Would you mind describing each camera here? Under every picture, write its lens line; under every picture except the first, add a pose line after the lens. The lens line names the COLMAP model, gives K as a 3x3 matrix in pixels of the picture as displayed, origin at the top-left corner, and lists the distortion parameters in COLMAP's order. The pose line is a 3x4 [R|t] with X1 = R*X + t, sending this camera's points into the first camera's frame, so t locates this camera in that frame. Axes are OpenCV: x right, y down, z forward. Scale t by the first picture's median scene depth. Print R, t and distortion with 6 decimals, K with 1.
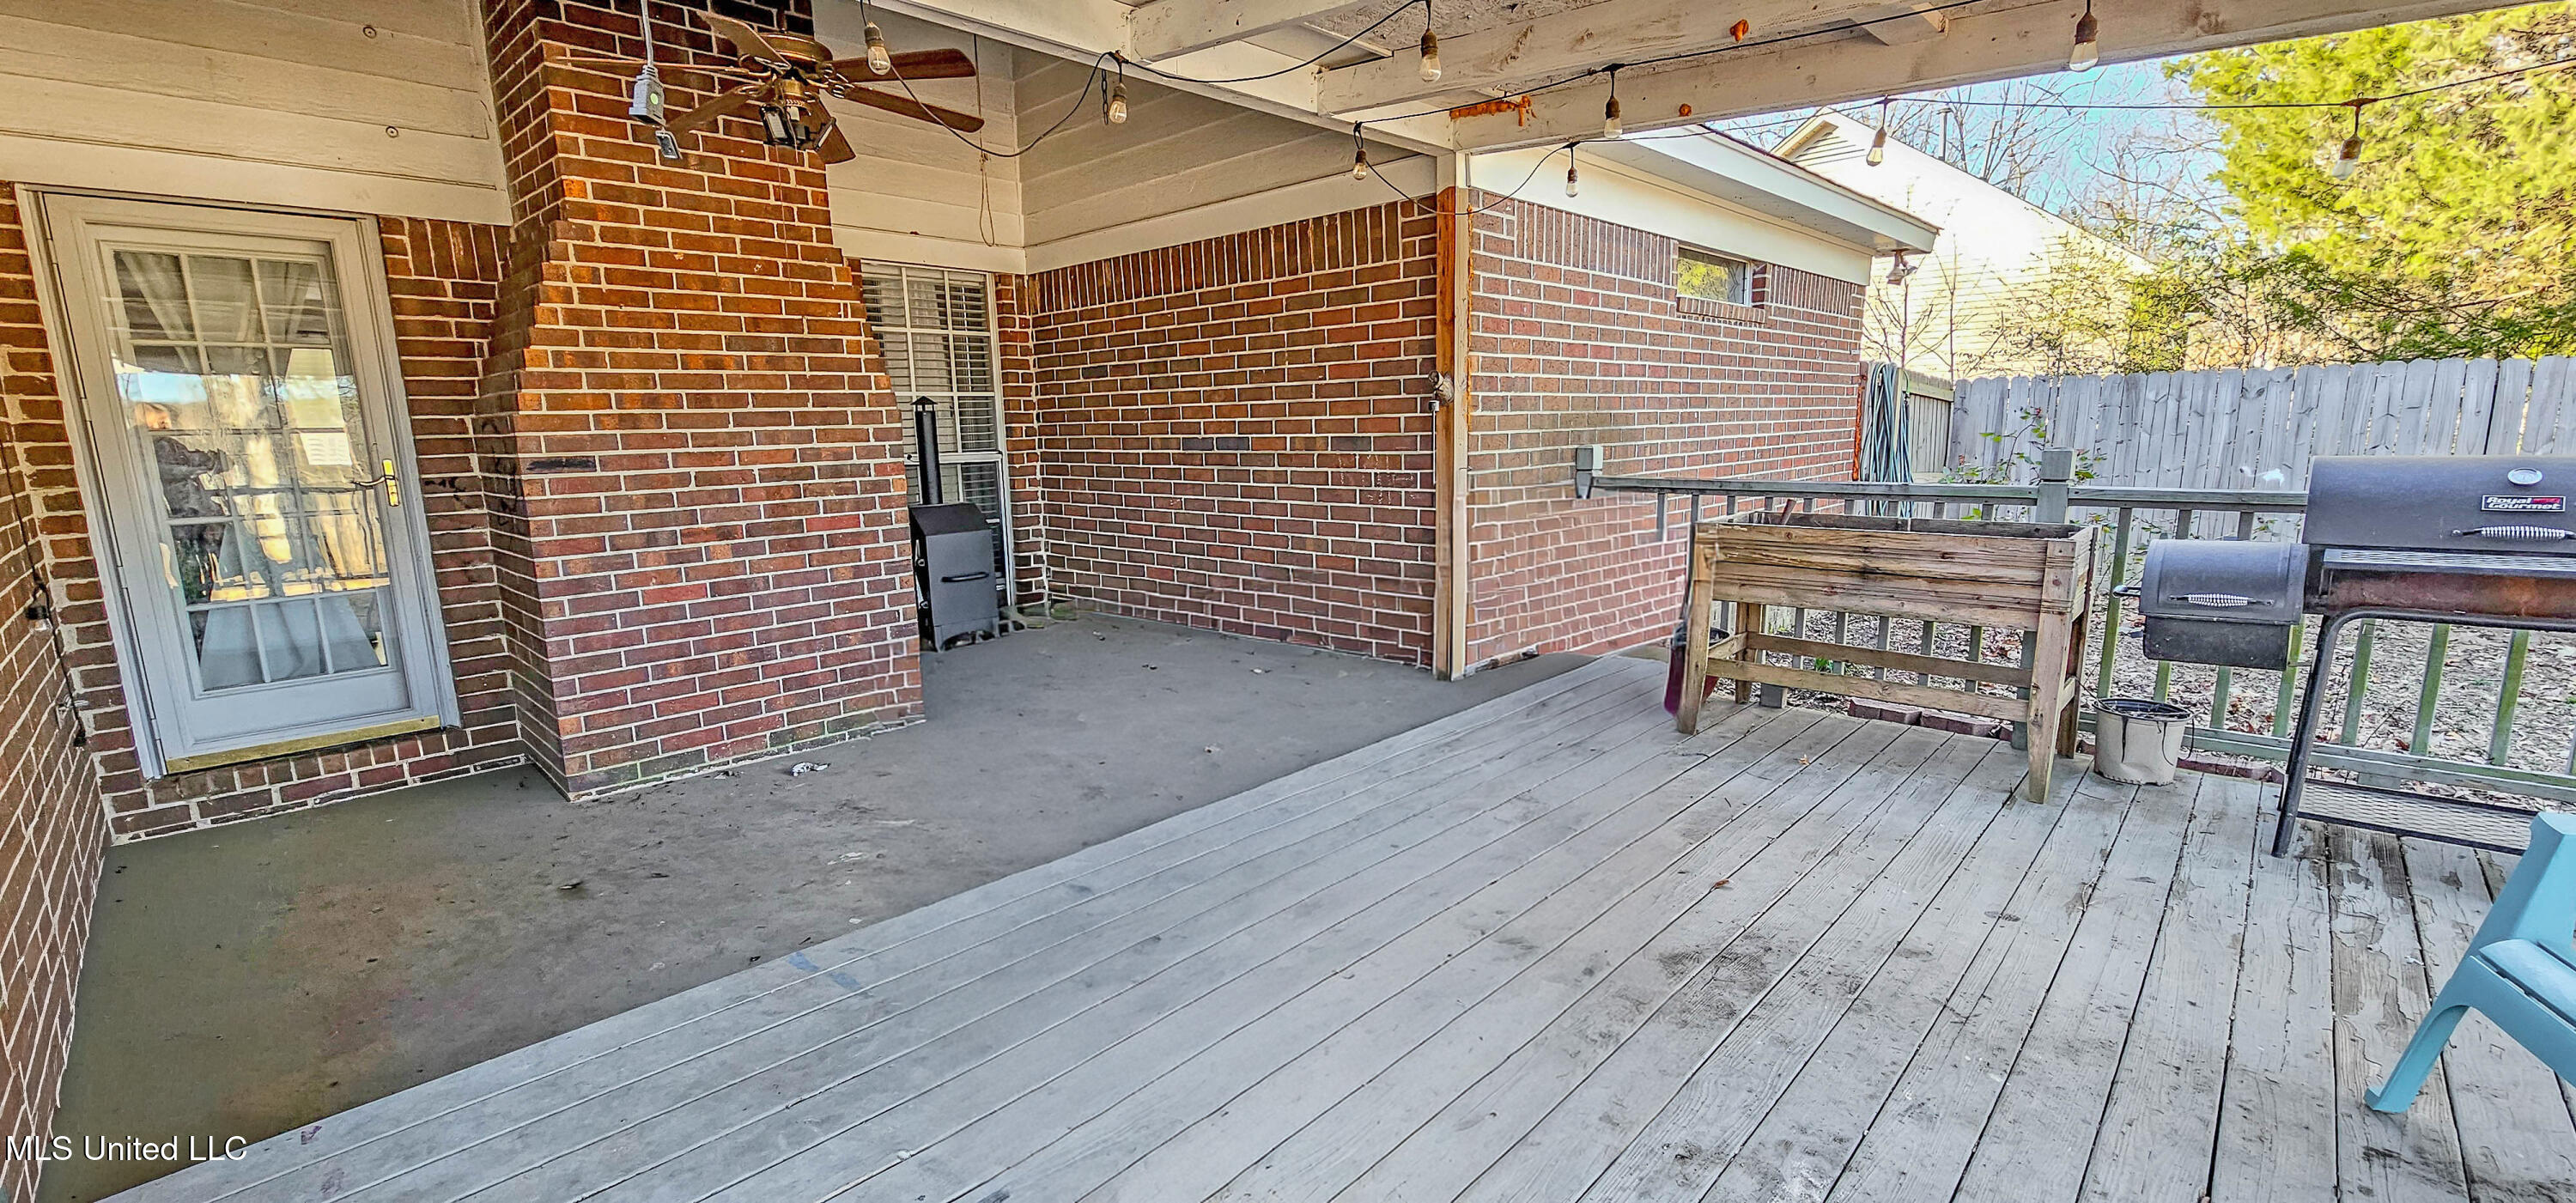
lens RADIAL K [[1049.9, 0, 1297.6], [0, 1049.9, 621.3], [0, 0, 1]] dist [0.001120, -0.000007]
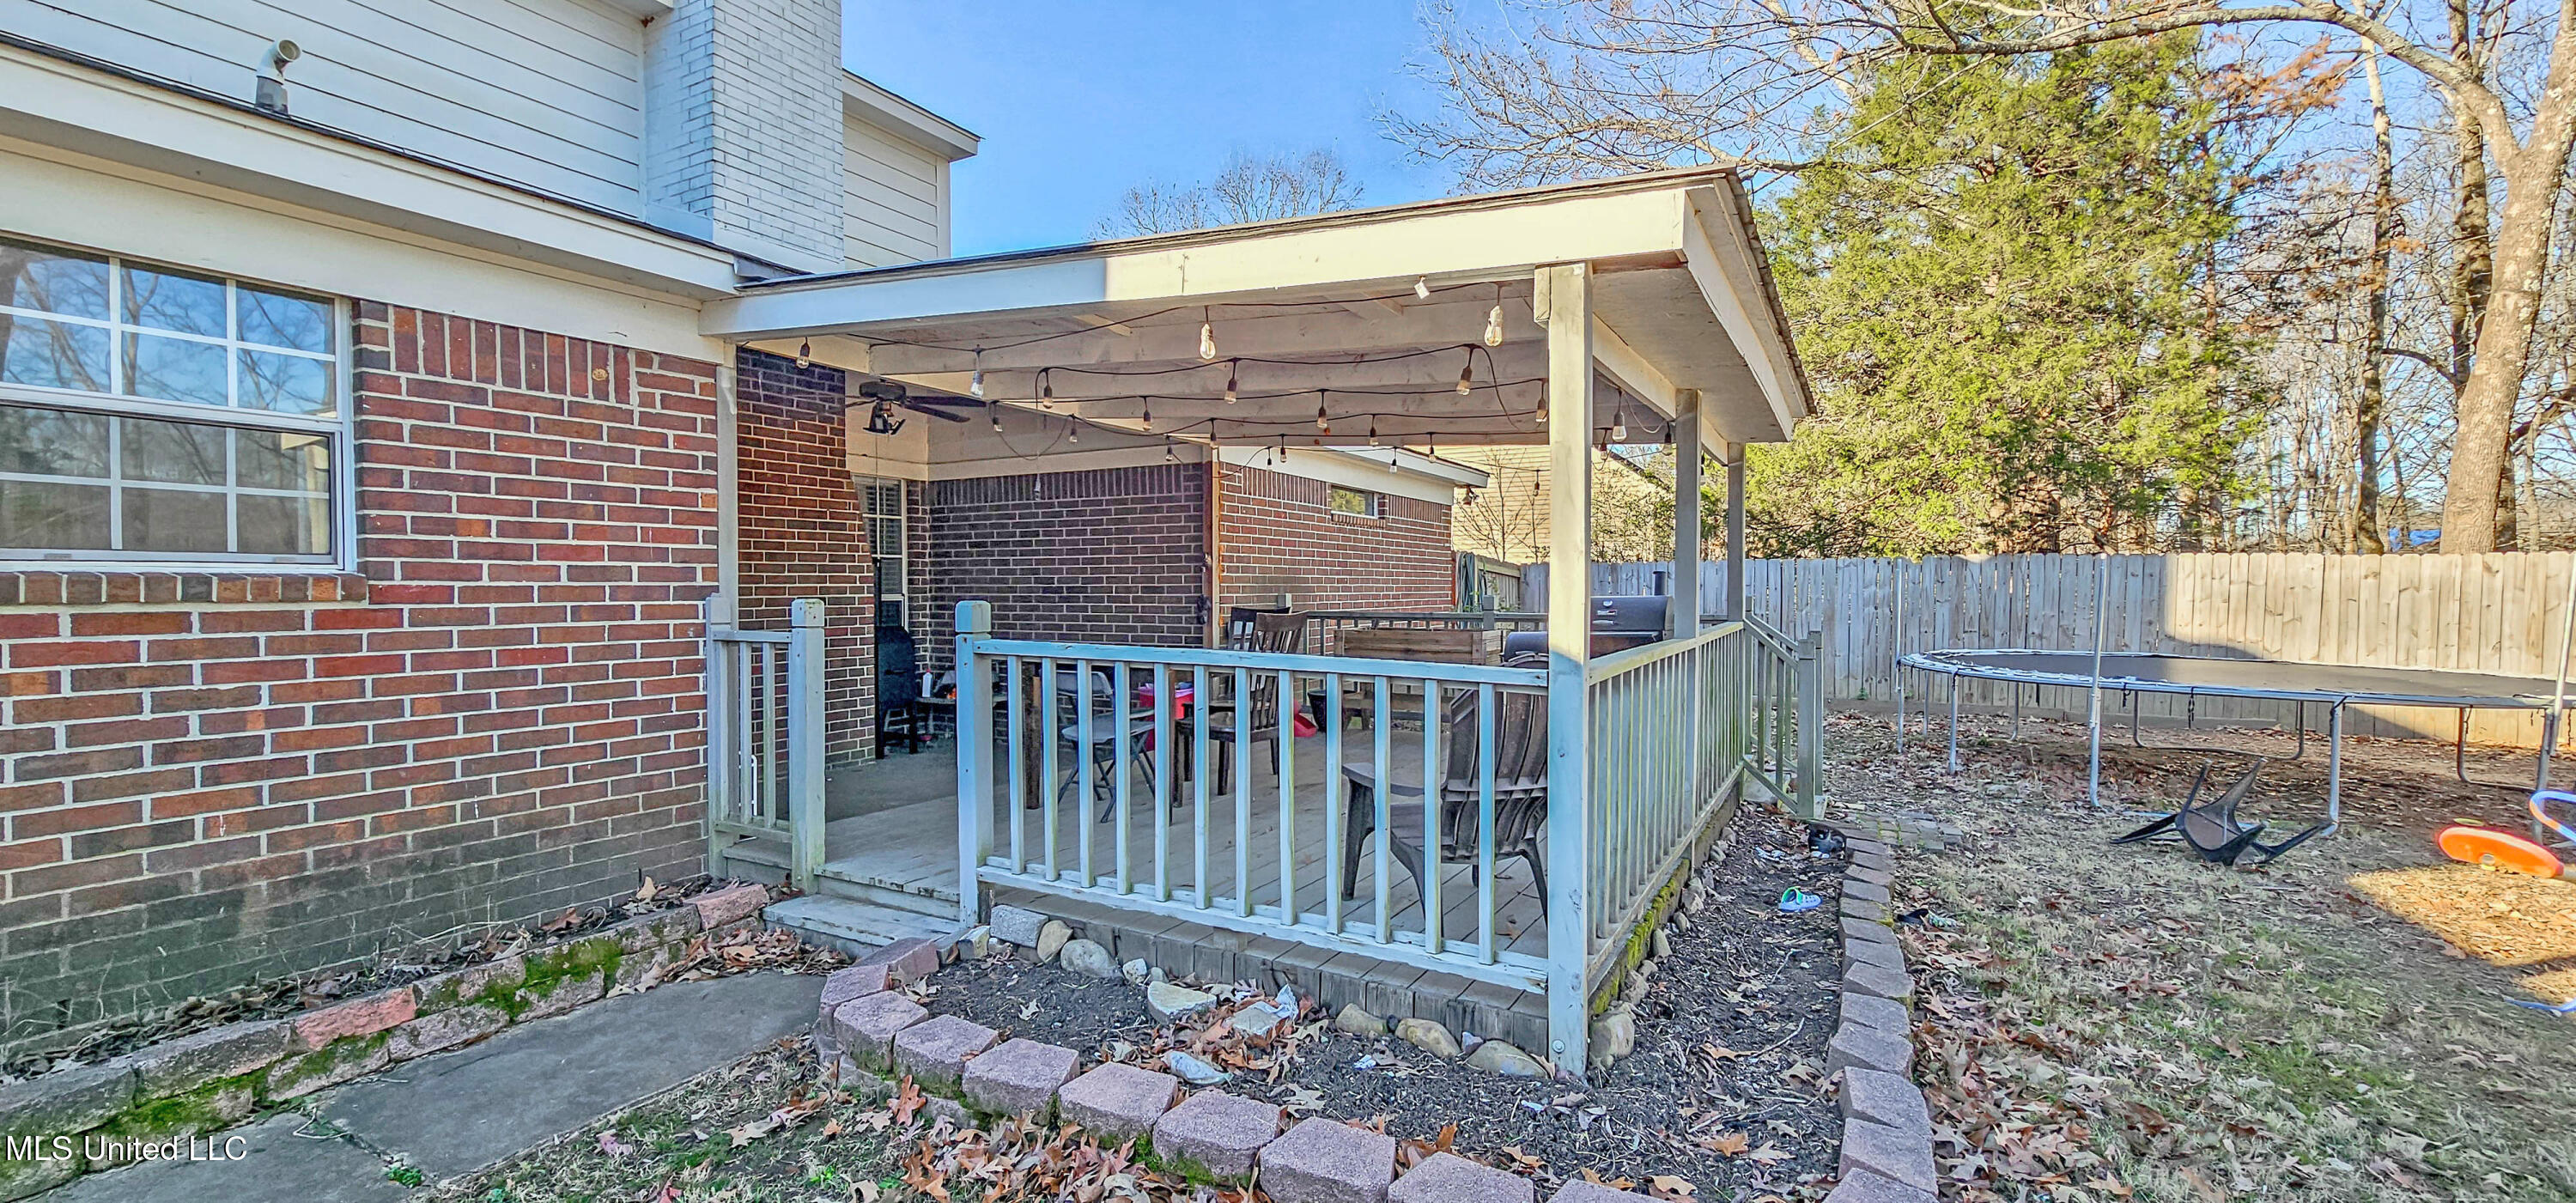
lens RADIAL K [[1049.9, 0, 1306.1], [0, 1049.9, 605.8], [0, 0, 1]] dist [0.001120, -0.000007]
pose [[0.963766, 0.014318, 0.266366, -0.175598], [0.031908, 0.985201, -0.168407, 0.167196], [-0.264835, 0.170804, 0.949046, -0.761208]]
